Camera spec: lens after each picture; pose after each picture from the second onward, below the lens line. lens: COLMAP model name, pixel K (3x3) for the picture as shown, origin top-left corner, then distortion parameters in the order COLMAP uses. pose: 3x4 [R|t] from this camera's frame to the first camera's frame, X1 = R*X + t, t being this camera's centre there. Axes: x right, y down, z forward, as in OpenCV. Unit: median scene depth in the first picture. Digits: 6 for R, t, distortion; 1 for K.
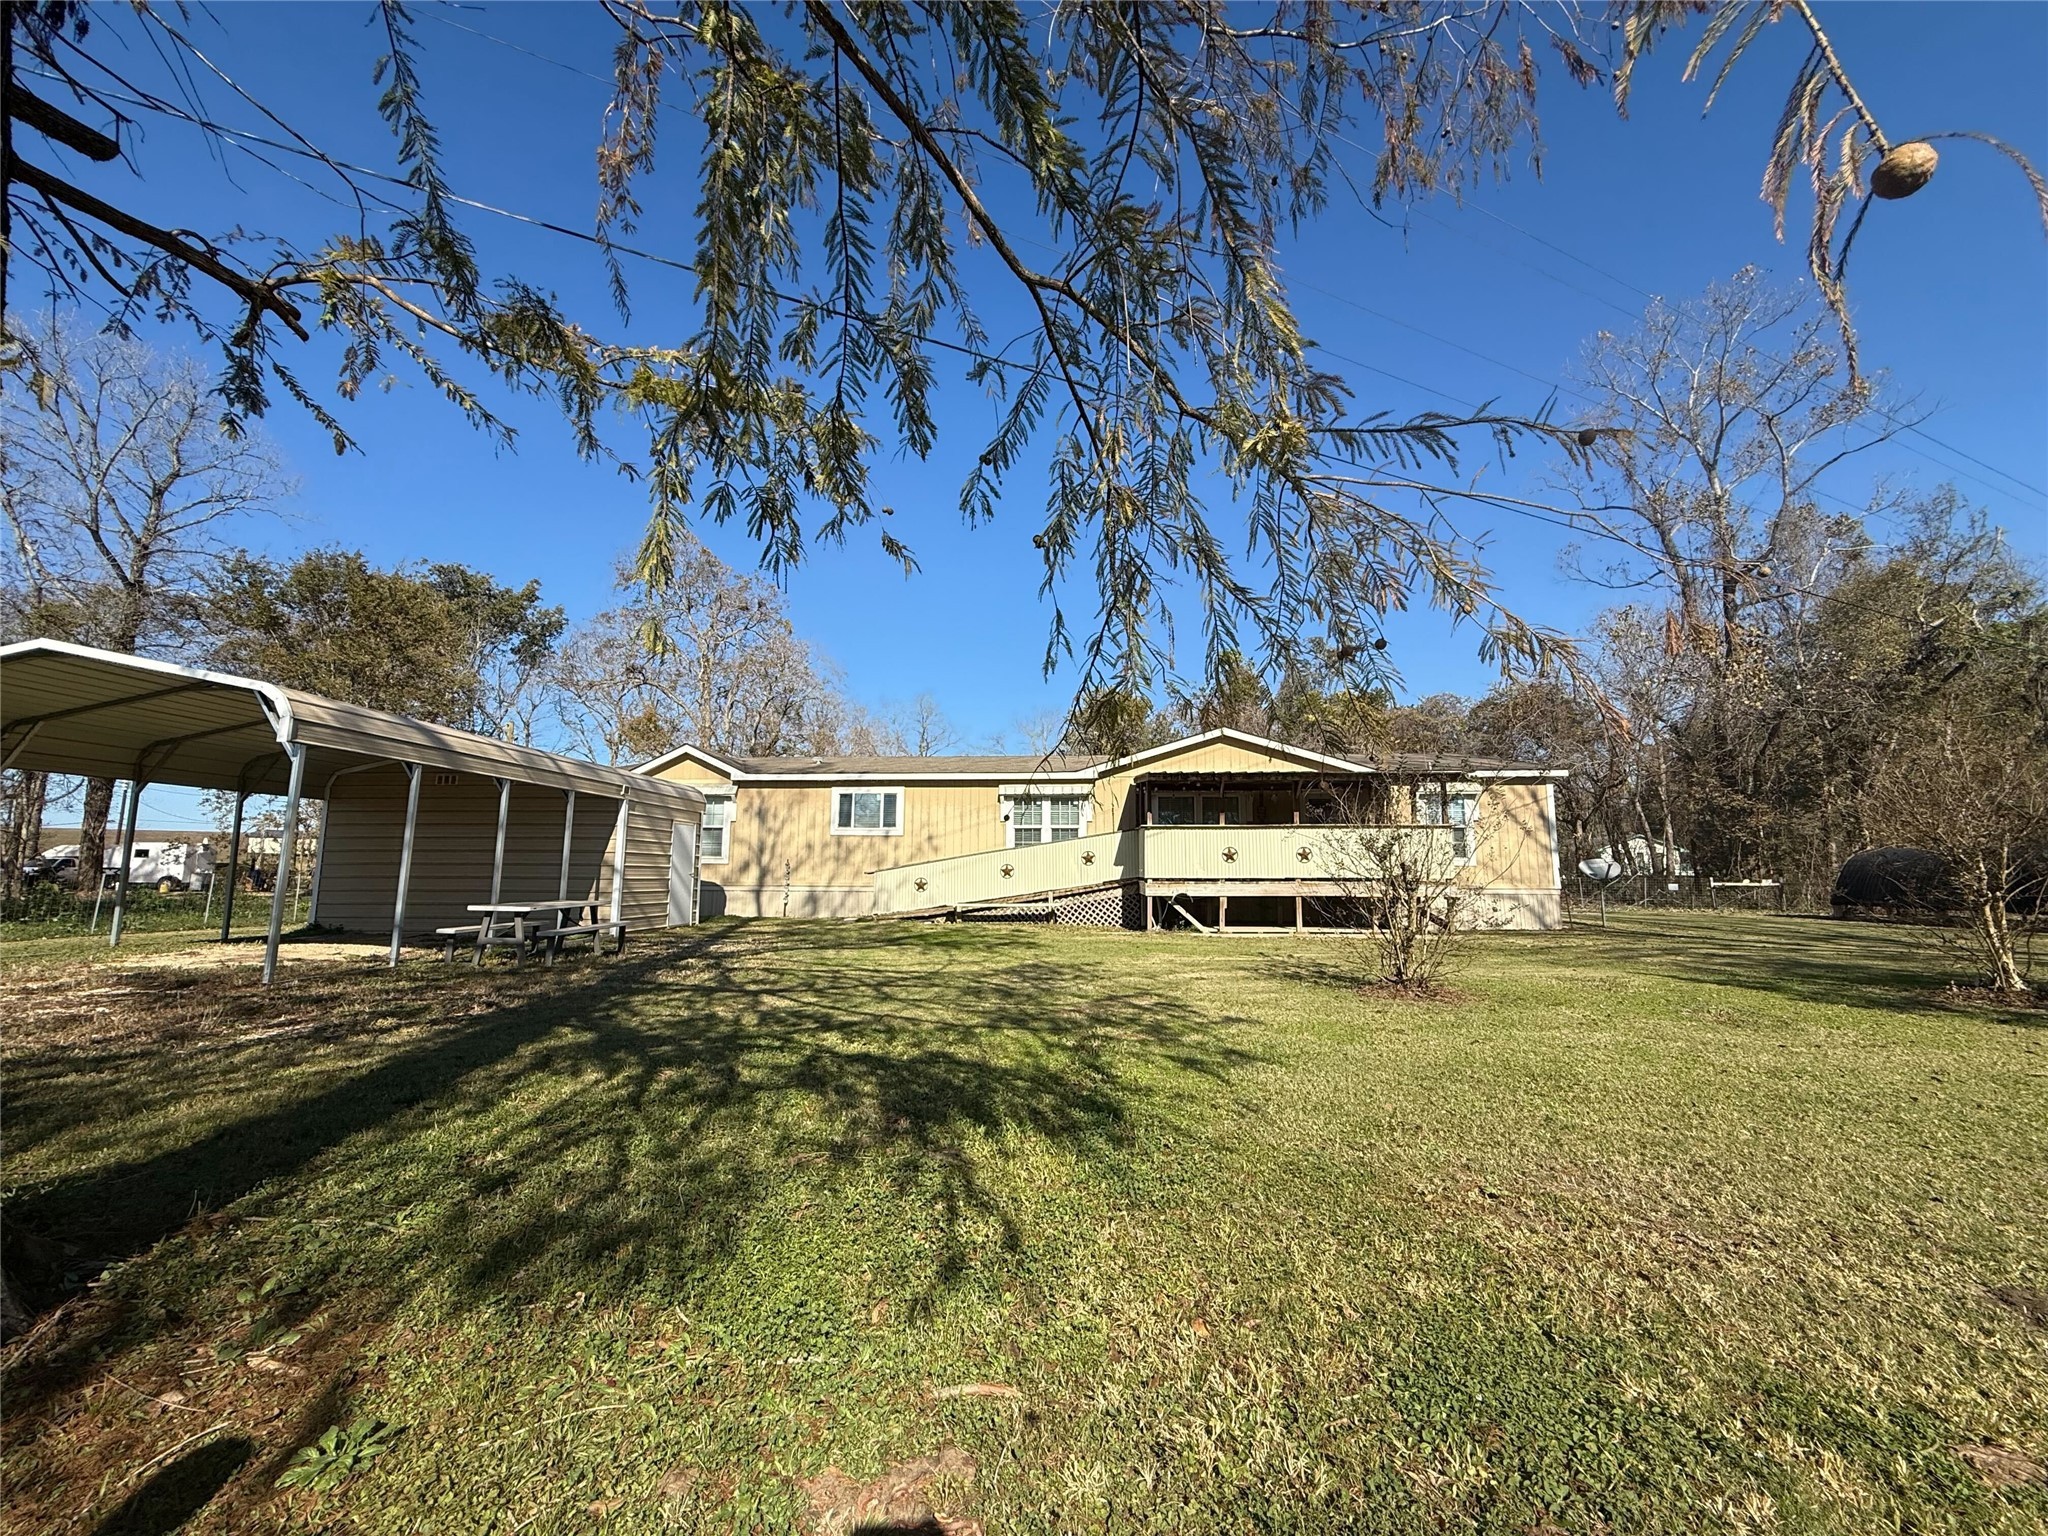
lens RADIAL K [[813.5, 0, 1015.9], [0, 813.5, 769.0], [0, 0, 1]] dist [0.000684, -0.000450]
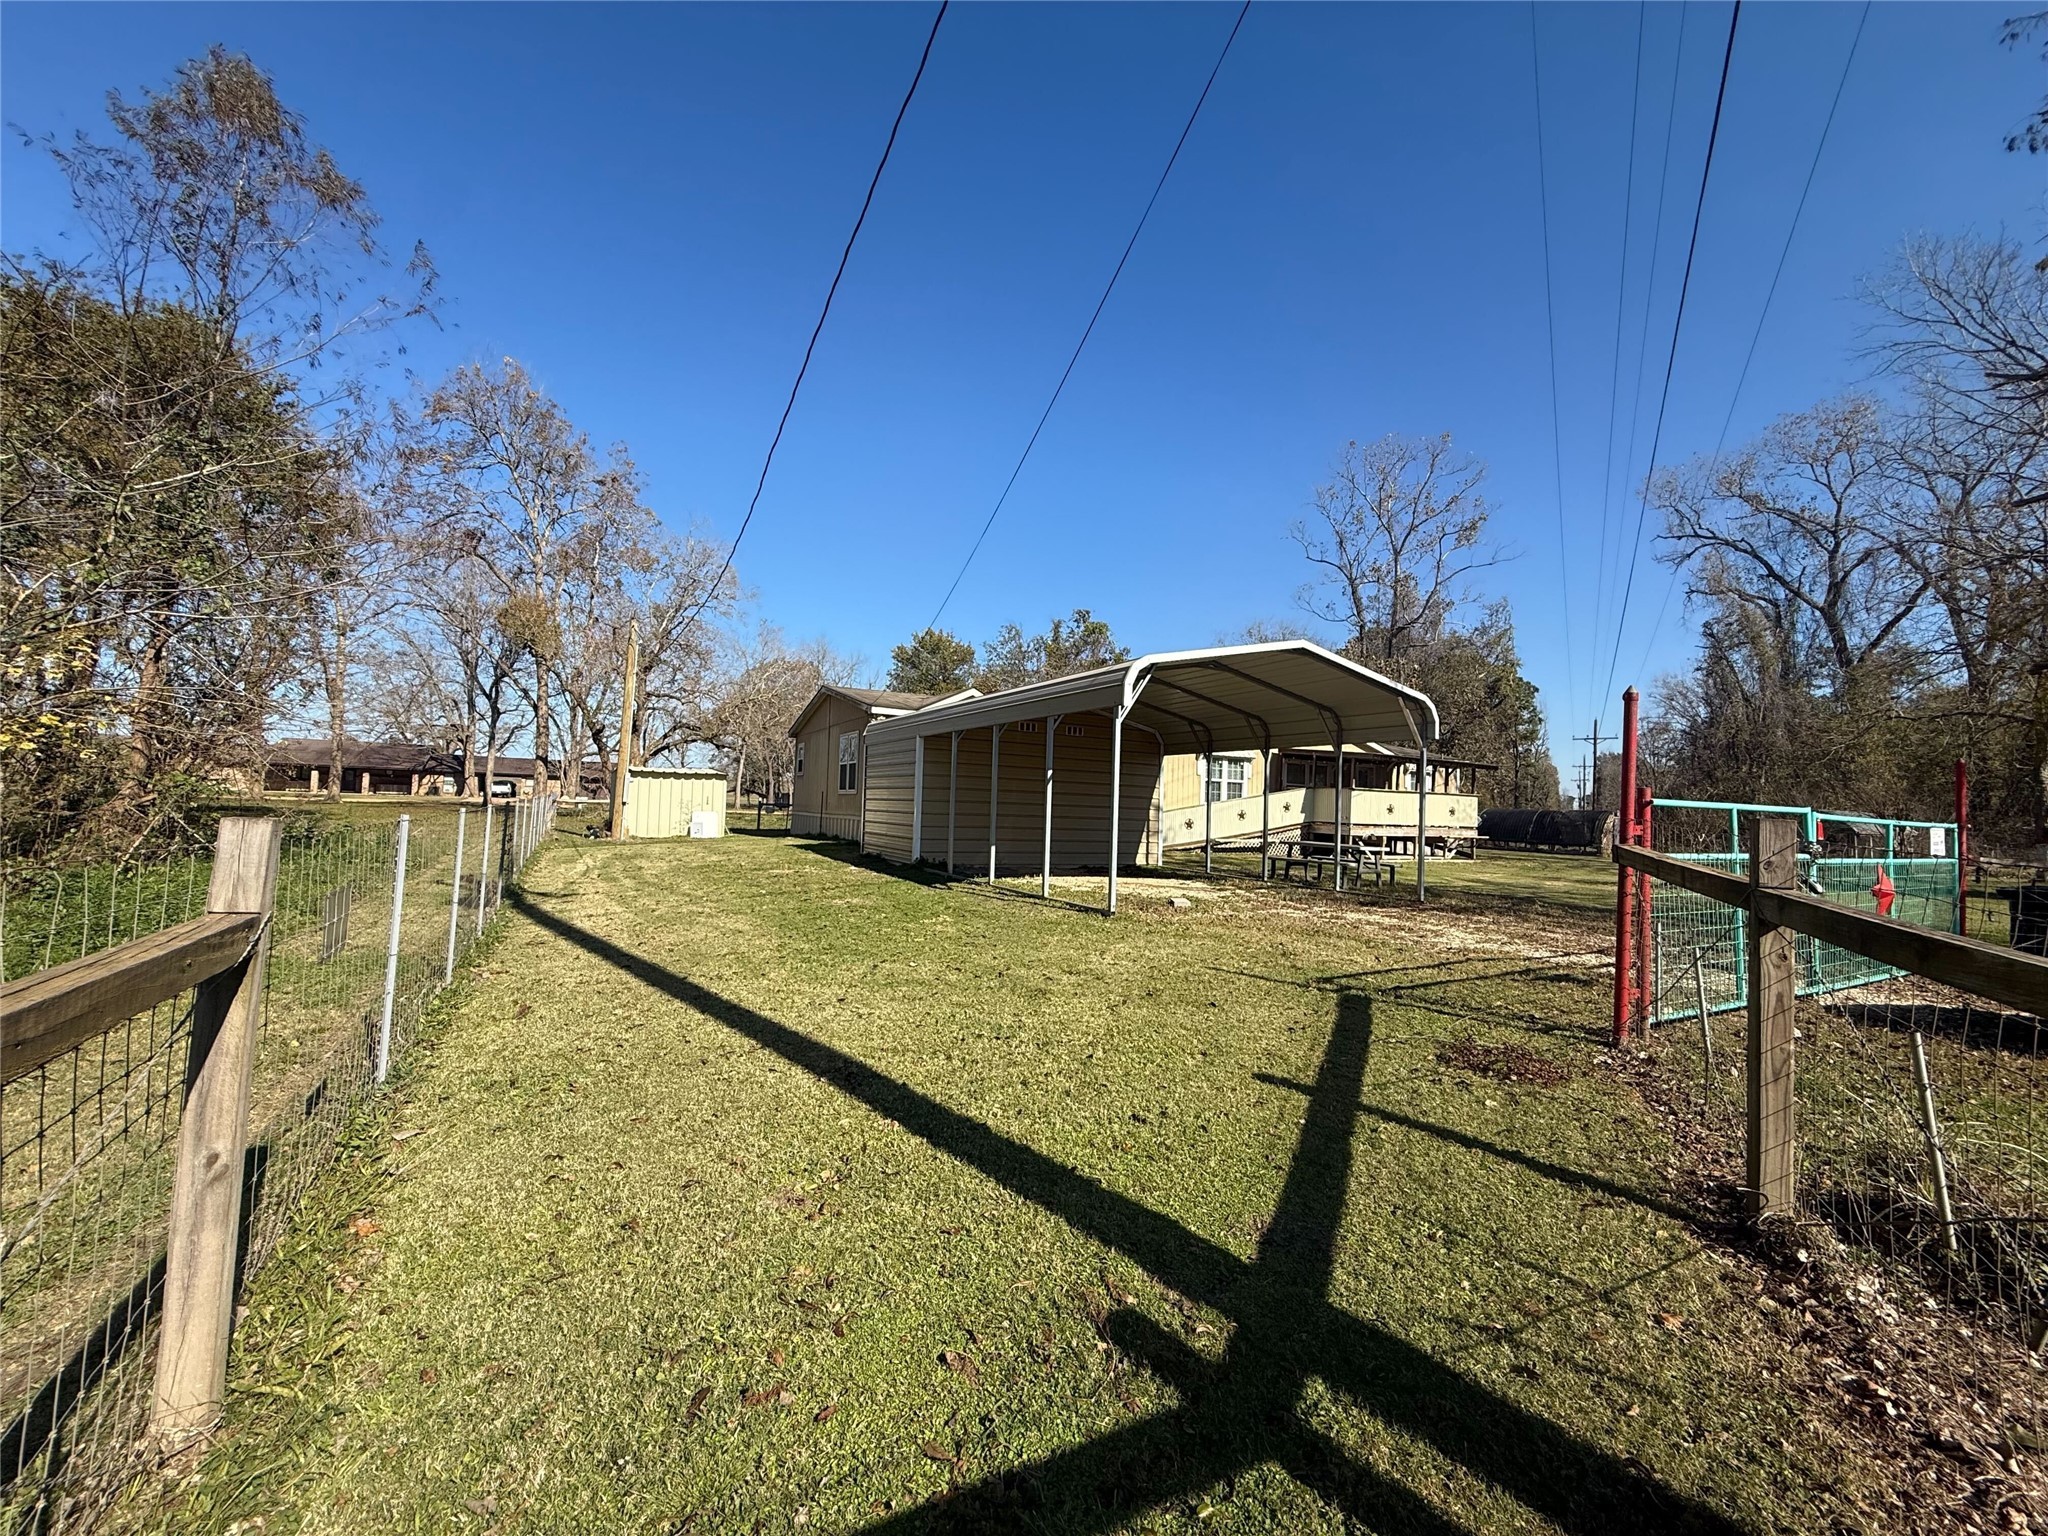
lens RADIAL K [[813.5, 0, 1015.9], [0, 813.5, 769.0], [0, 0, 1]] dist [0.000684, -0.000450]
pose [[0.849207, 0.049701, 0.525717, -0.939923], [-0.098645, 0.992967, 0.065470, -0.000327], [-0.518765, -0.107456, 0.848137, 0.061386]]
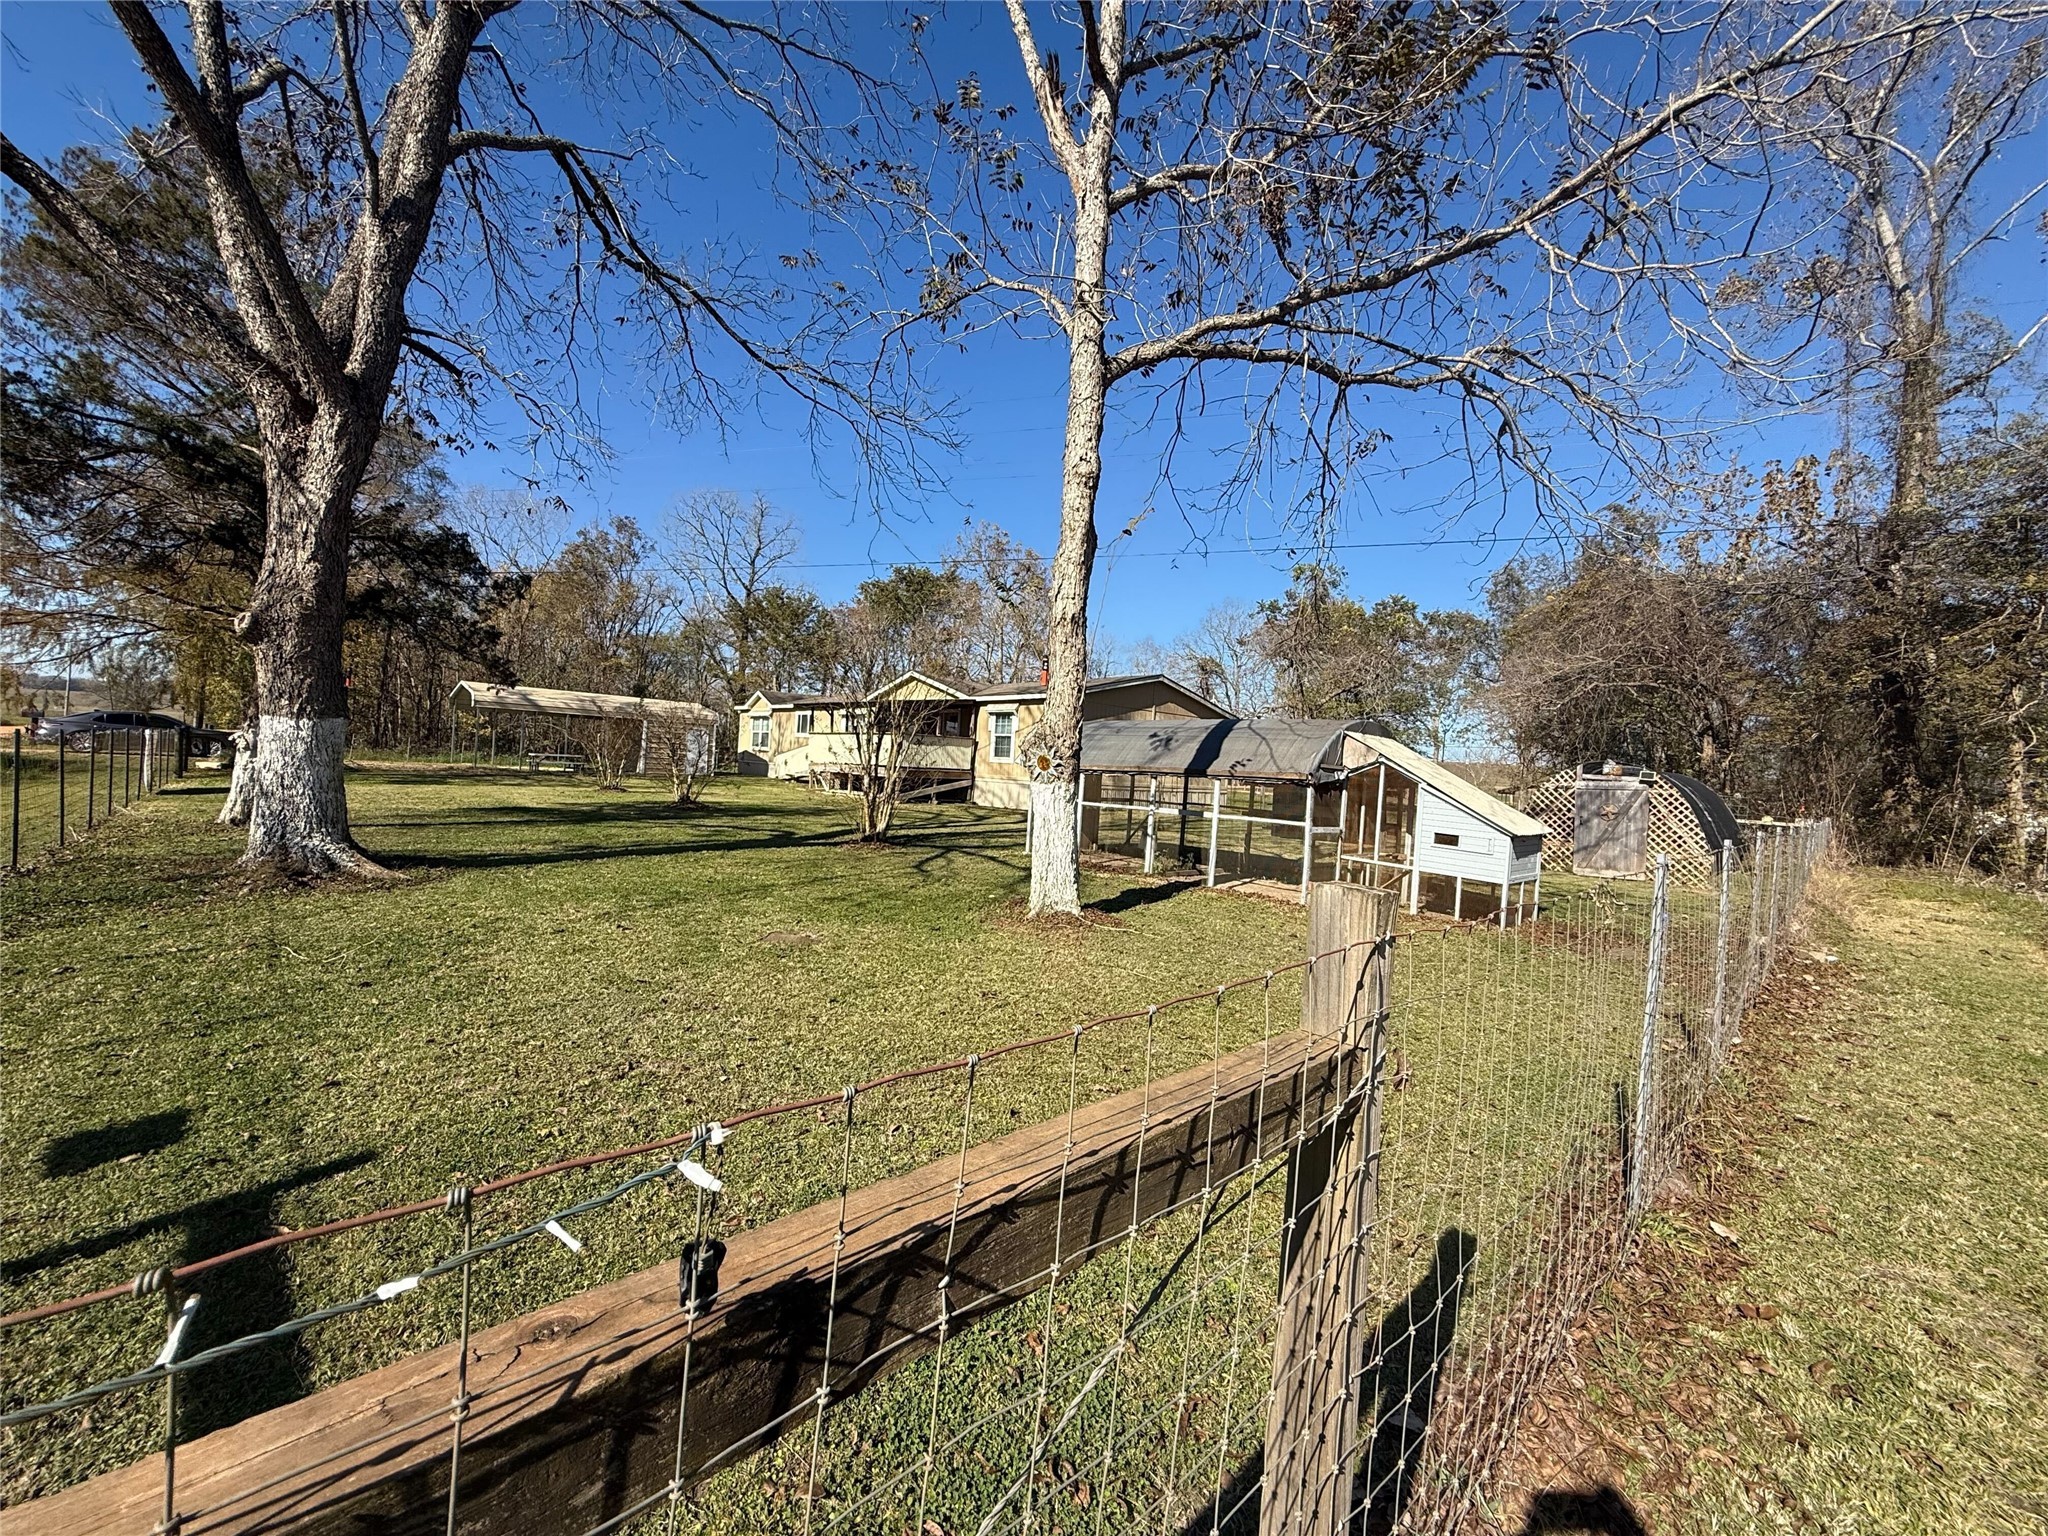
lens RADIAL K [[813.5, 0, 1015.9], [0, 813.5, 769.0], [0, 0, 1]] dist [0.000684, -0.000450]
pose [[0.716964, 0.038984, -0.696019, 1.483462], [0.036602, 0.994953, 0.093431, -0.001951], [0.696149, -0.092462, 0.711918, 0.006909]]
